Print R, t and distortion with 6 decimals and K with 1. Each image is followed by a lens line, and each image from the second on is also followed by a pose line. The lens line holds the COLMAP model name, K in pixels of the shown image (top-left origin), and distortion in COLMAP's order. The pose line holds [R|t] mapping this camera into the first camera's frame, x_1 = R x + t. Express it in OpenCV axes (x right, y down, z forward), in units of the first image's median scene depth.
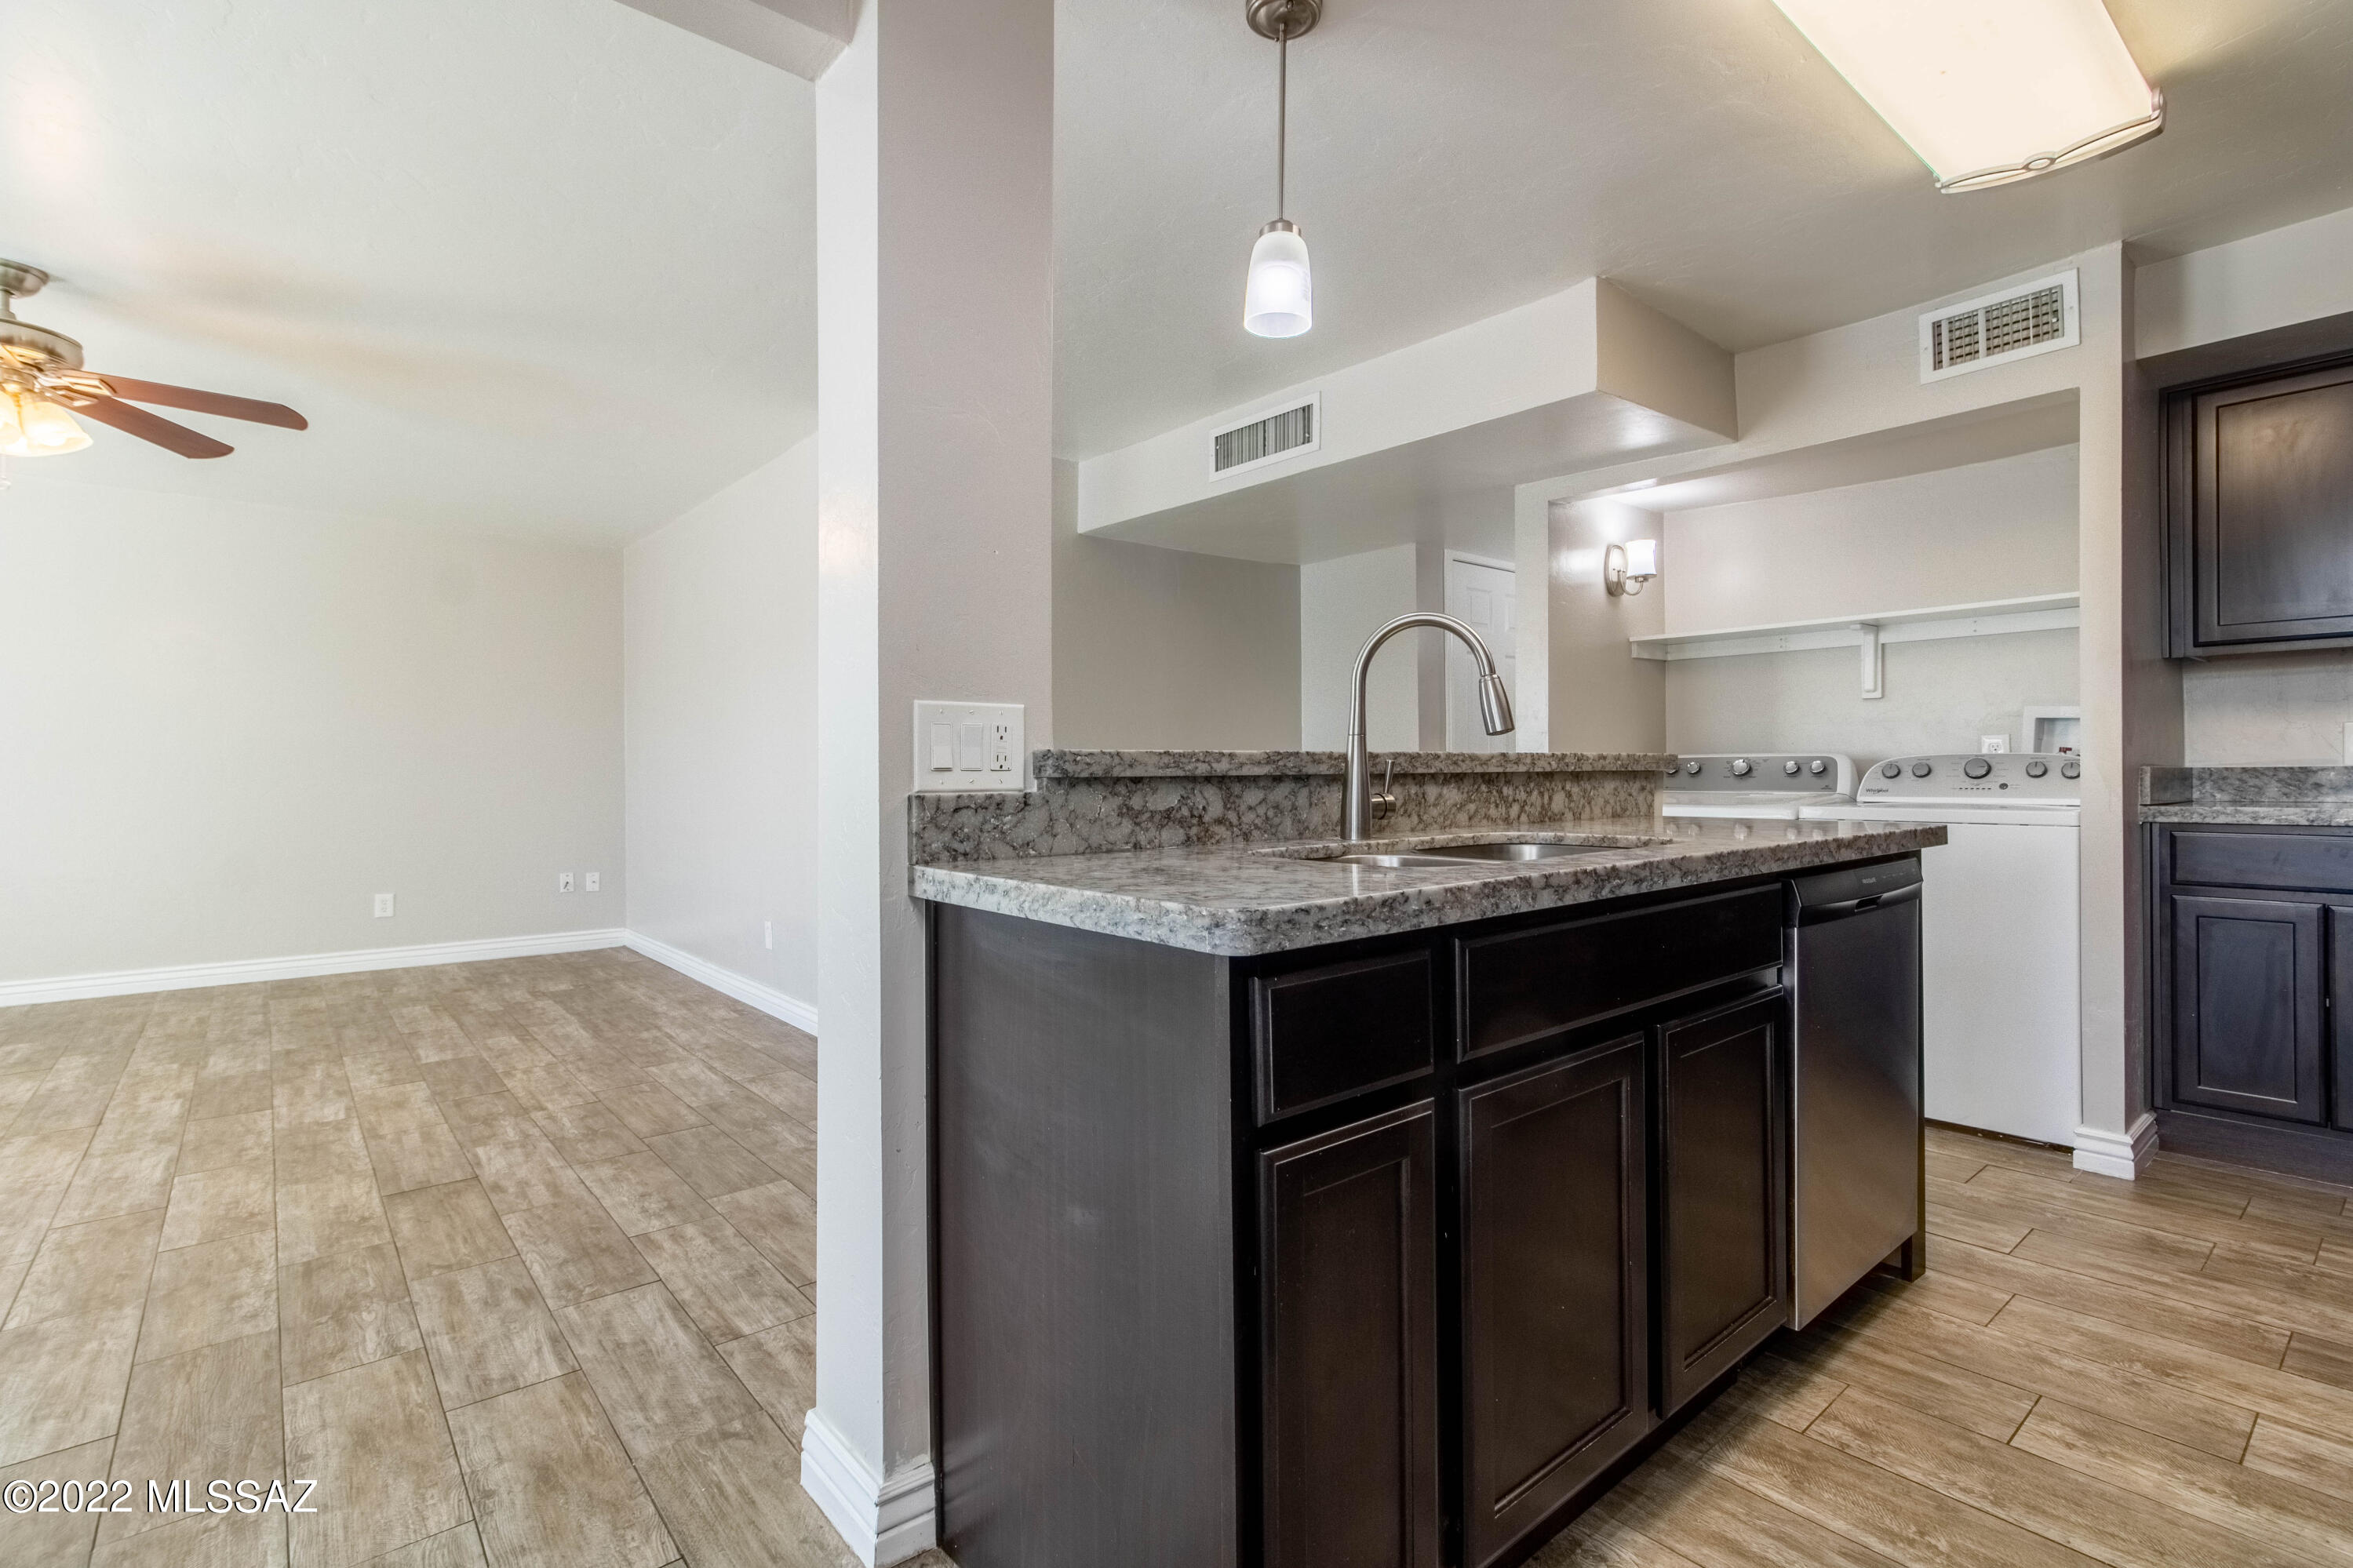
lens RADIAL K [[1082.8, 0, 1184.9], [0, 1082.8, 773.1], [0, 0, 1]] dist [0.001652, -0.000395]
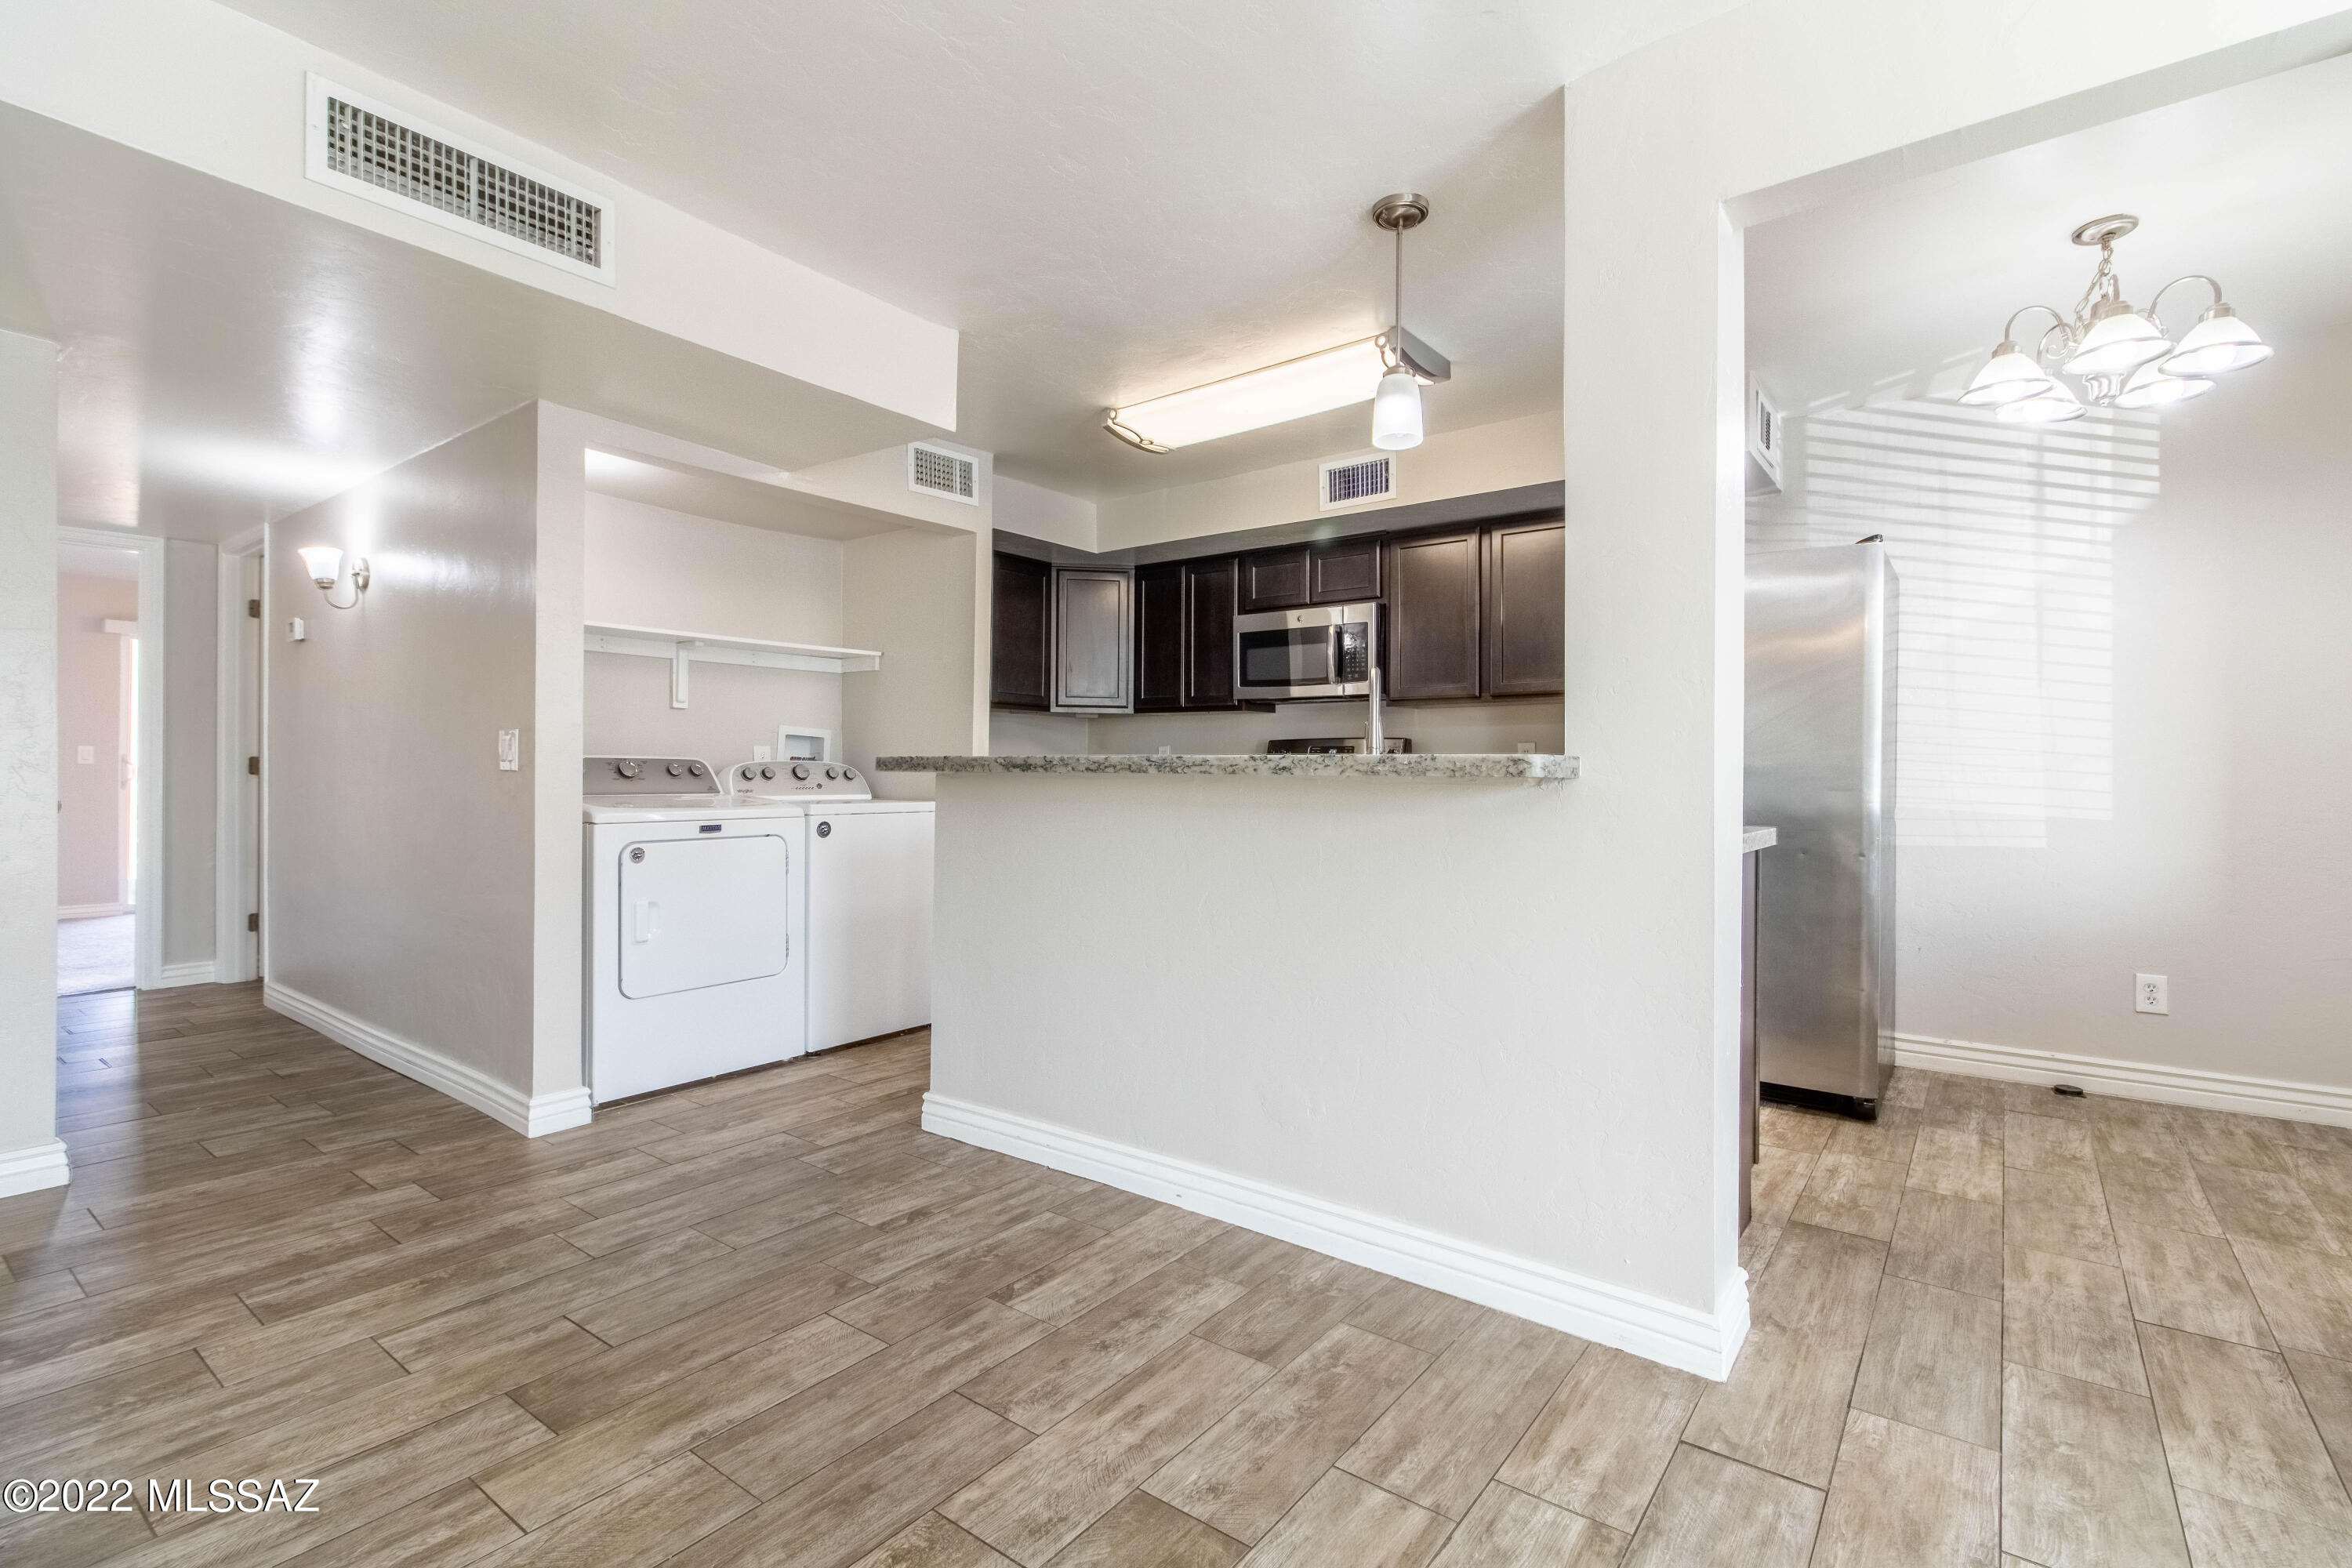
lens RADIAL K [[1082.4, 0, 1184.4], [0, 1082.4, 773.1], [0, 0, 1]] dist [0.001652, -0.000395]
pose [[-0.215599, 0.005868, 0.976464, -1.090435], [-0.001265, 0.999979, -0.006289, 0.006968], [-0.976481, -0.002591, -0.215587, 1.449499]]
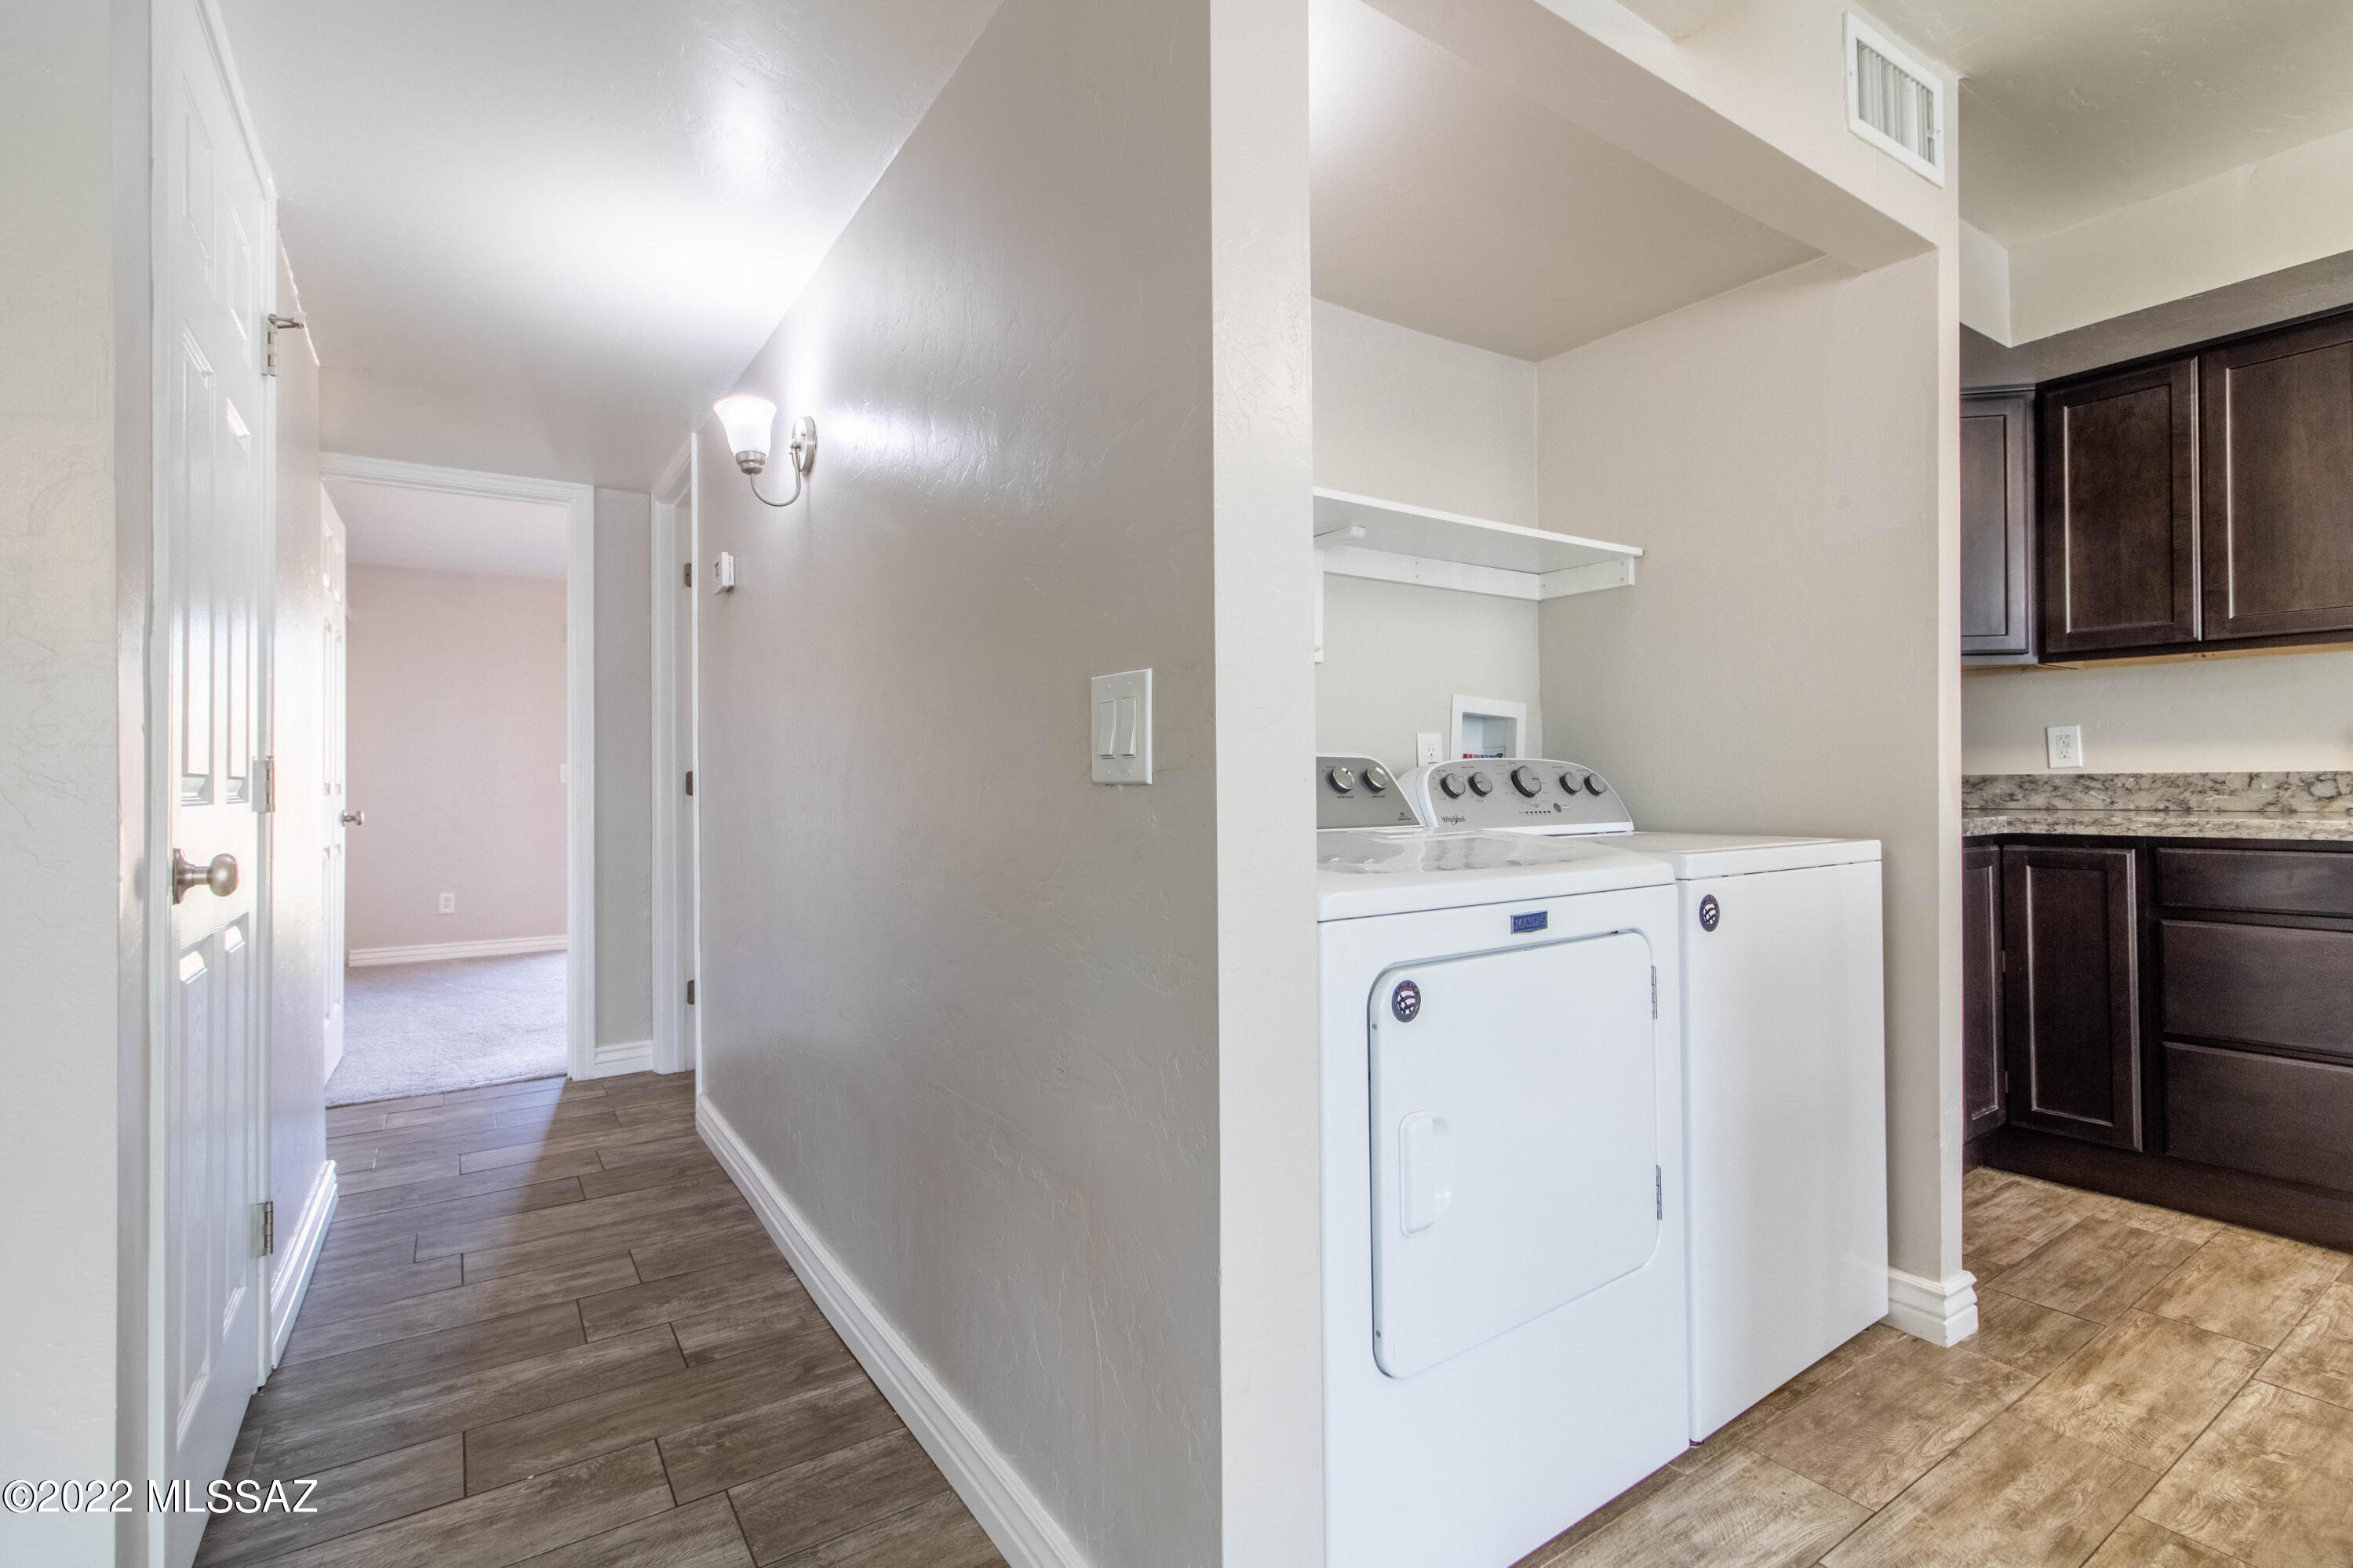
lens RADIAL K [[1082.8, 0, 1184.9], [0, 1082.8, 773.1], [0, 0, 1]] dist [0.001652, -0.000395]
pose [[0.106017, 0.015343, 0.994246, 0.091641], [0.009479, 0.999820, -0.016440, -0.001156], [-0.994319, 0.011168, 0.105853, 1.983003]]
